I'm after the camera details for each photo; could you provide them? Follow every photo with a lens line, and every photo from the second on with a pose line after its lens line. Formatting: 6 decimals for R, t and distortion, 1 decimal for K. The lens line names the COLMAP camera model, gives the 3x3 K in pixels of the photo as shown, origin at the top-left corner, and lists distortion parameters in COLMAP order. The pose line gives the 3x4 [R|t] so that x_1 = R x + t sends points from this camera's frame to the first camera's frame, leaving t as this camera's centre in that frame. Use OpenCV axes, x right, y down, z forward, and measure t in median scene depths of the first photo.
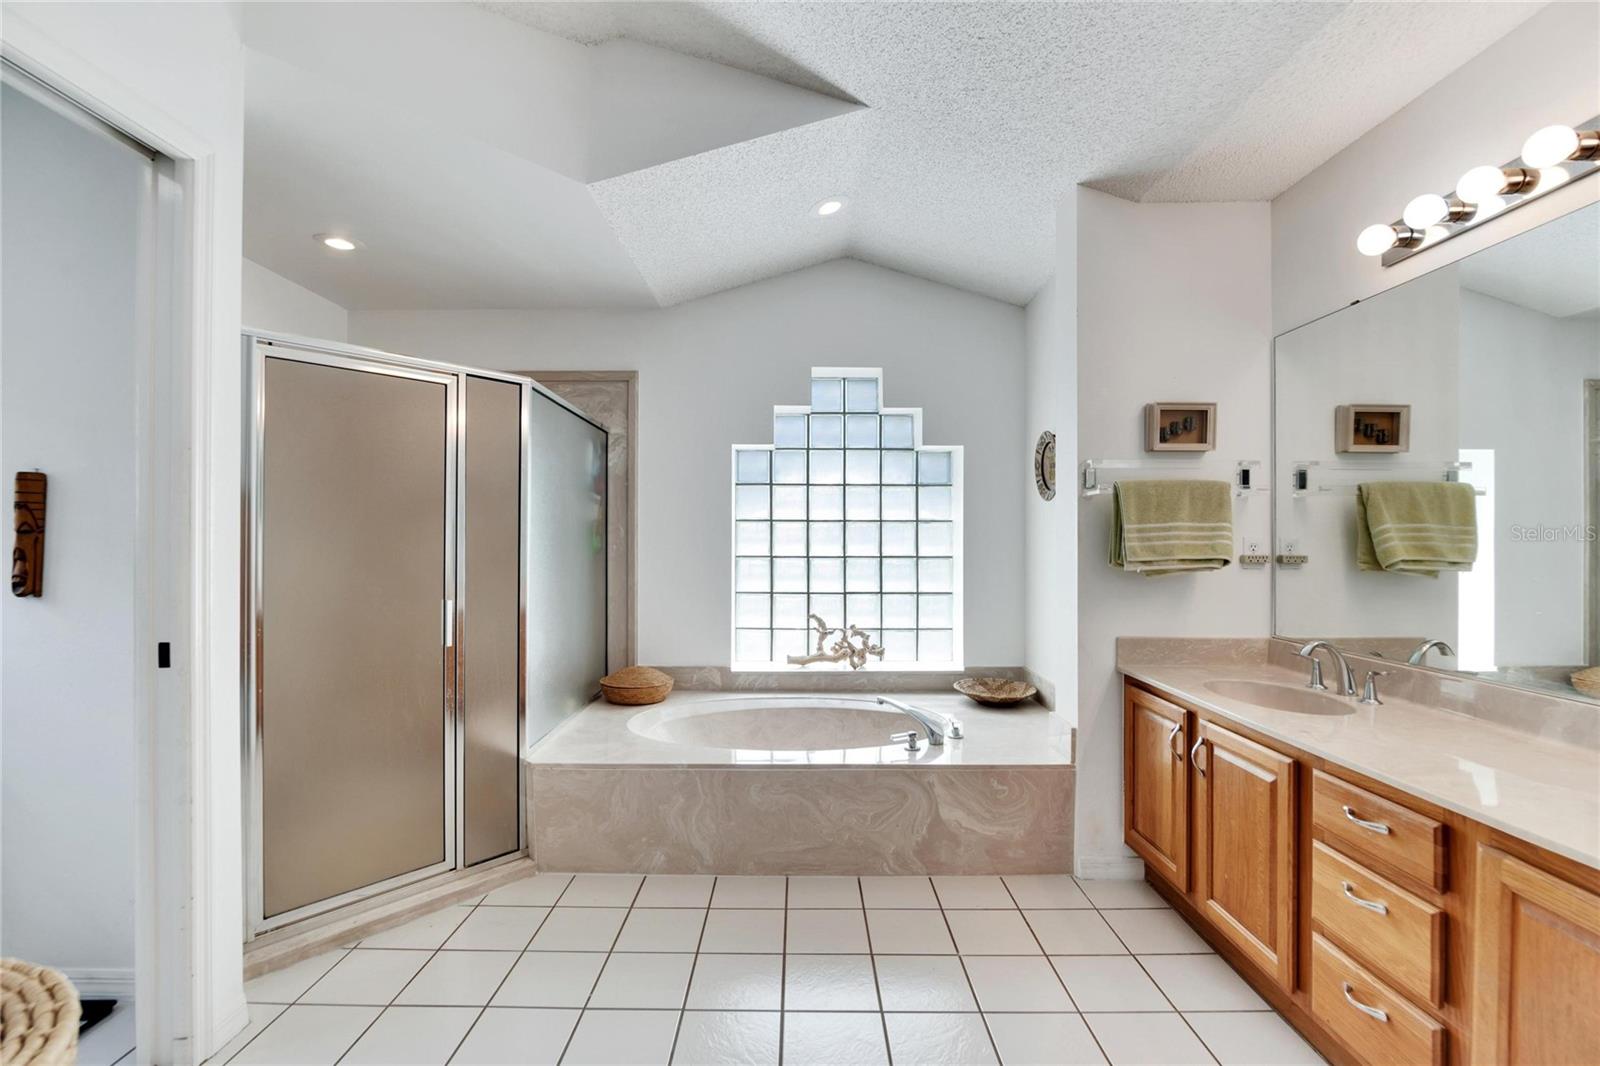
lens RADIAL K [[724.2, 0, 800.0], [0, 724.2, 533.0], [0, 0, 1]] dist [-0.000173, -0.000090]
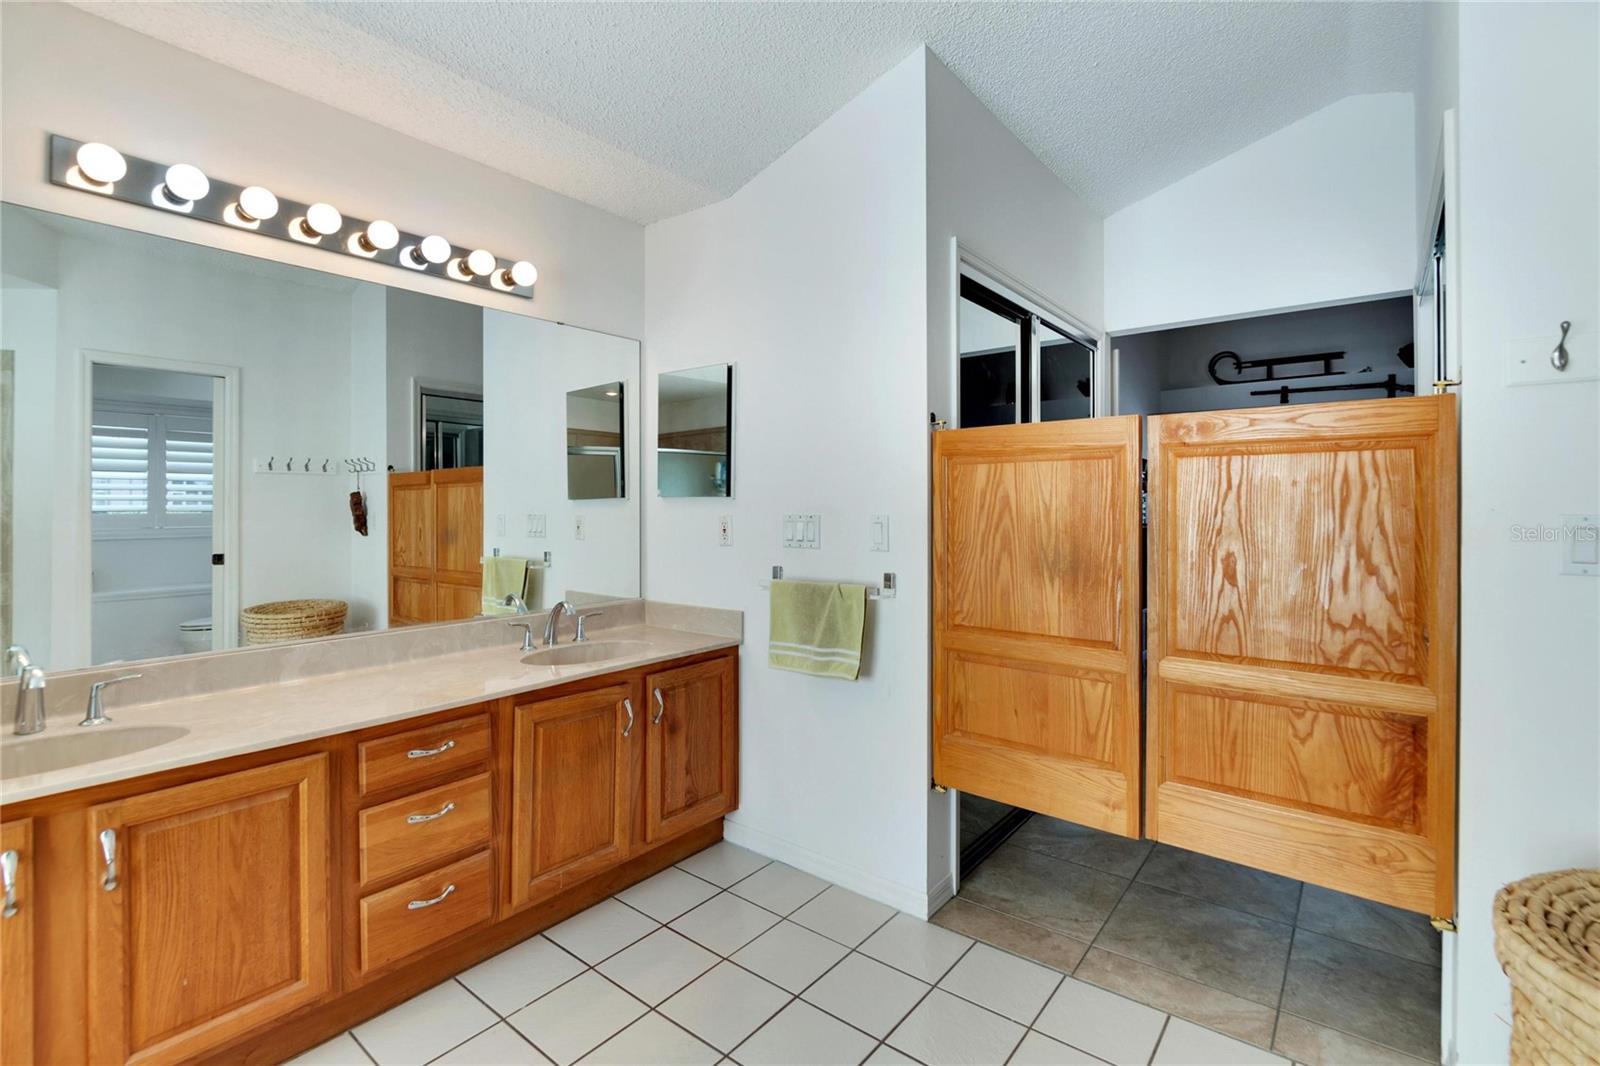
lens RADIAL K [[724.2, 0, 800.0], [0, 724.2, 533.0], [0, 0, 1]] dist [-0.000173, -0.000090]
pose [[-0.782905, -0.017708, 0.621890, -0.475163], [0.001653, 0.999532, 0.030541, -0.007954], [-0.622140, 0.024938, -0.782509, 1.598943]]
